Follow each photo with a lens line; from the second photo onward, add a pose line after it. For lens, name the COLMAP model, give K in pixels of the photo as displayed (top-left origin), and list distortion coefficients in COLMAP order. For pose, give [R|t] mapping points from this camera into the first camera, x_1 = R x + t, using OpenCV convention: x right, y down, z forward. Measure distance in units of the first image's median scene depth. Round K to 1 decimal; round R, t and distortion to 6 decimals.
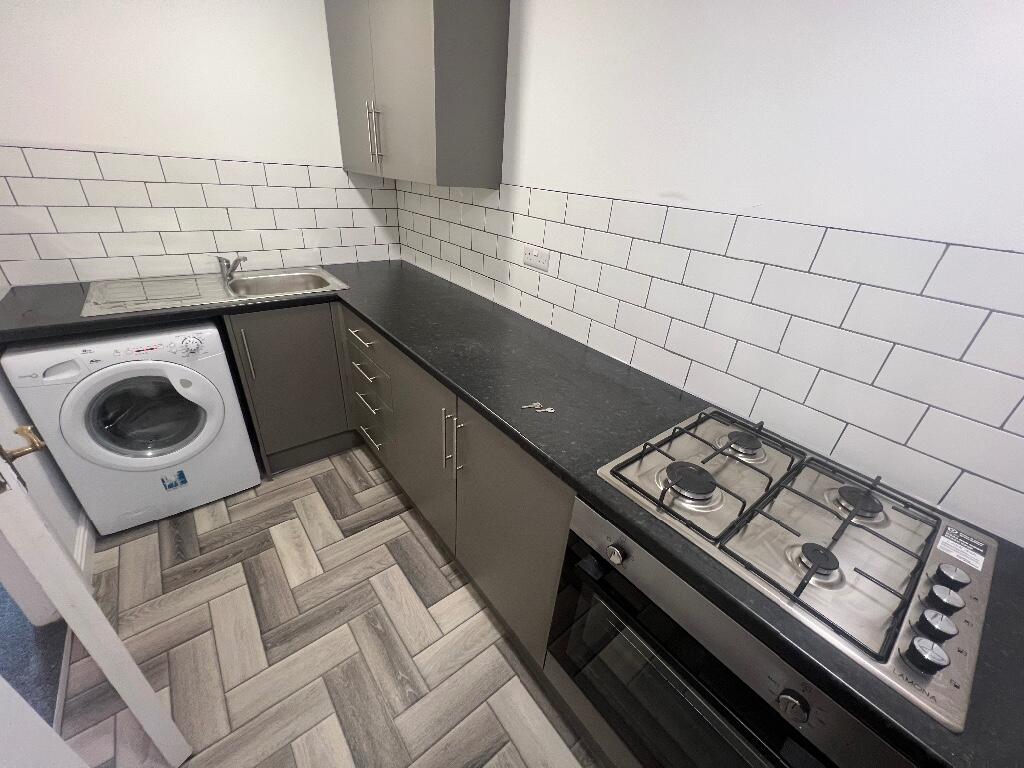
lens RADIAL K [[408.0, 0, 512.2], [0, 408.0, 386.2], [0, 0, 1]] dist [-0.002183, 0.000242]
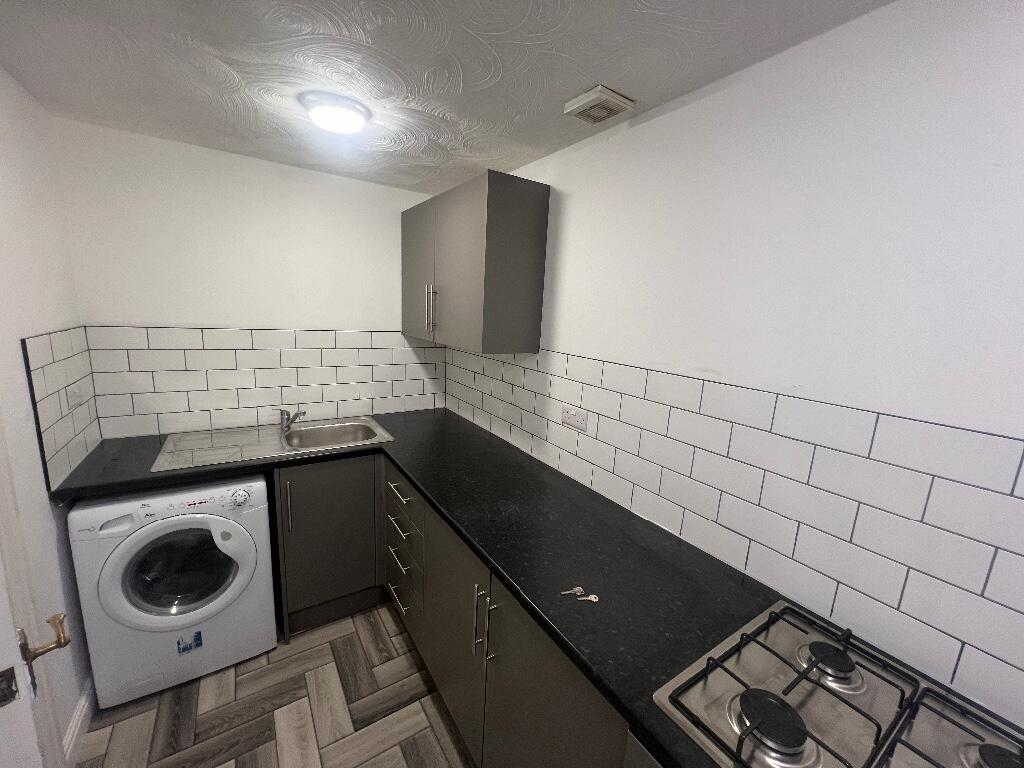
lens RADIAL K [[408.0, 0, 512.2], [0, 408.0, 386.2], [0, 0, 1]] dist [-0.002183, 0.000242]
pose [[0.995556, 0.000343, -0.094171, 0.000117], [-0.029267, 0.951601, -0.305940, -0.082696], [0.089508, 0.307337, 0.947382, -0.008156]]
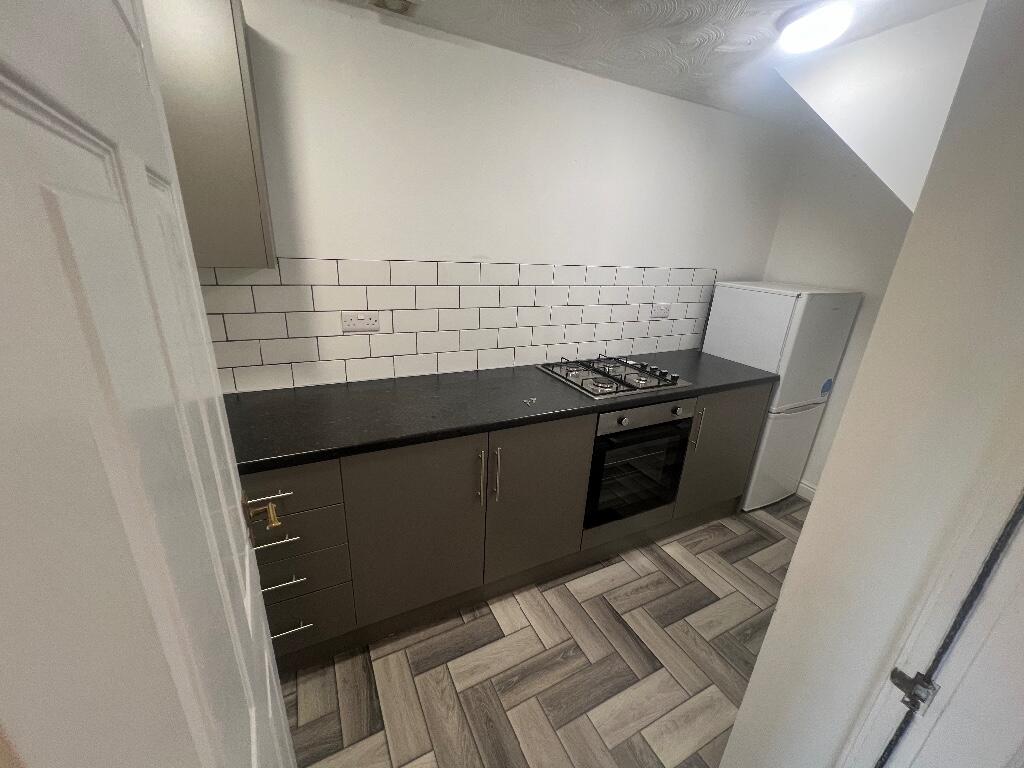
lens RADIAL K [[408.0, 0, 512.2], [0, 408.0, 386.2], [0, 0, 1]] dist [-0.002183, 0.000242]
pose [[0.207844, -0.385088, 0.899171, -0.990628], [0.436029, 0.859338, 0.267240, -0.331381], [-0.875602, 0.336520, 0.346517, 0.408114]]
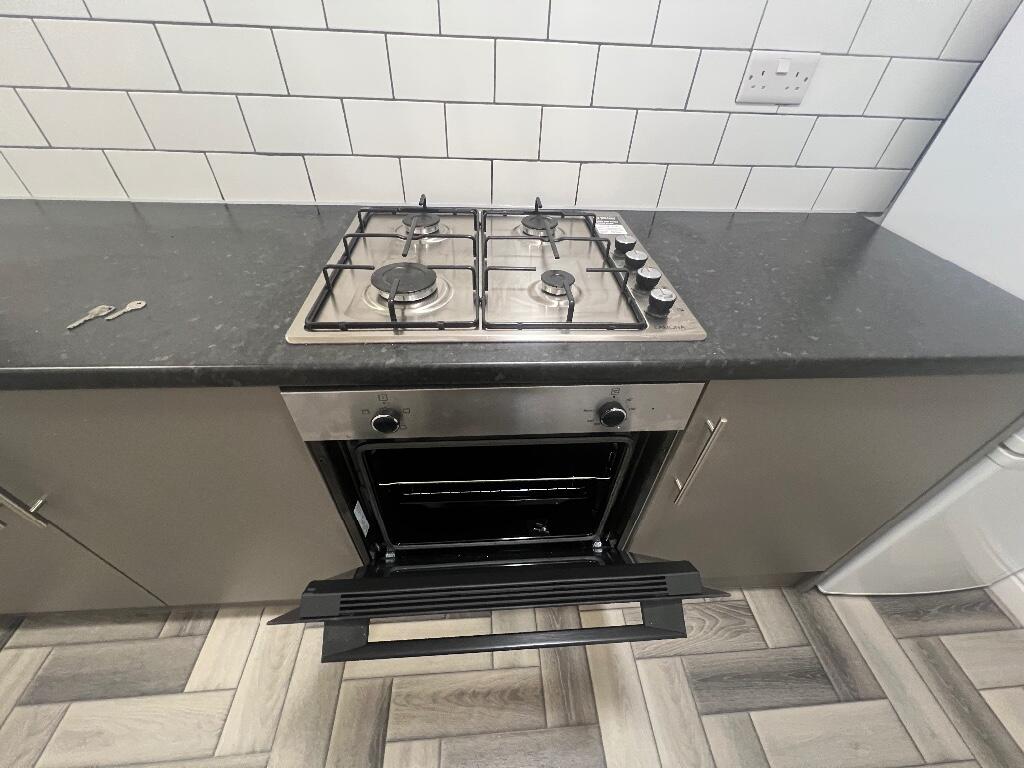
lens RADIAL K [[408.0, 0, 512.2], [0, 408.0, 386.2], [0, 0, 1]] dist [-0.002183, 0.000242]
pose [[0.573785, -0.586319, 0.571840, 0.006778], [0.391957, 0.809646, 0.436856, 0.081643], [-0.719125, -0.026525, 0.694374, 0.203136]]
